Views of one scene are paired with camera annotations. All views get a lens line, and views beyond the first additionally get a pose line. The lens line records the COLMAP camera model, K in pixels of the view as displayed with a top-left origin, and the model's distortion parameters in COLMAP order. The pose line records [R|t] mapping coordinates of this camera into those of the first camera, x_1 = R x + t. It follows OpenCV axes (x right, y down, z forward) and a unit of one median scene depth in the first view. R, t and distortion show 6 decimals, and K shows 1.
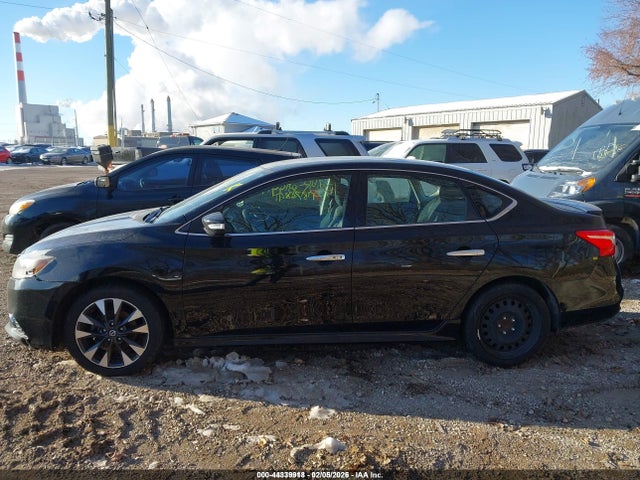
lens RADIAL K [[472.3, 0, 320.0], [0, 472.3, 240.0], [0, 0, 1]] dist [0.022127, 0.000081]
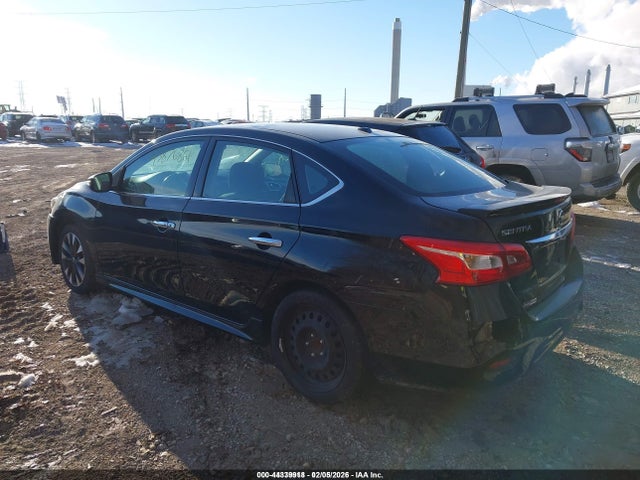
lens RADIAL K [[472.3, 0, 320.0], [0, 472.3, 240.0], [0, 0, 1]] dist [0.022127, 0.000081]
pose [[0.724038, 0.149199, -0.673431, 0.943084], [-0.115562, 0.988765, 0.094816, -0.064078], [0.680011, 0.009172, 0.733145, 0.487153]]
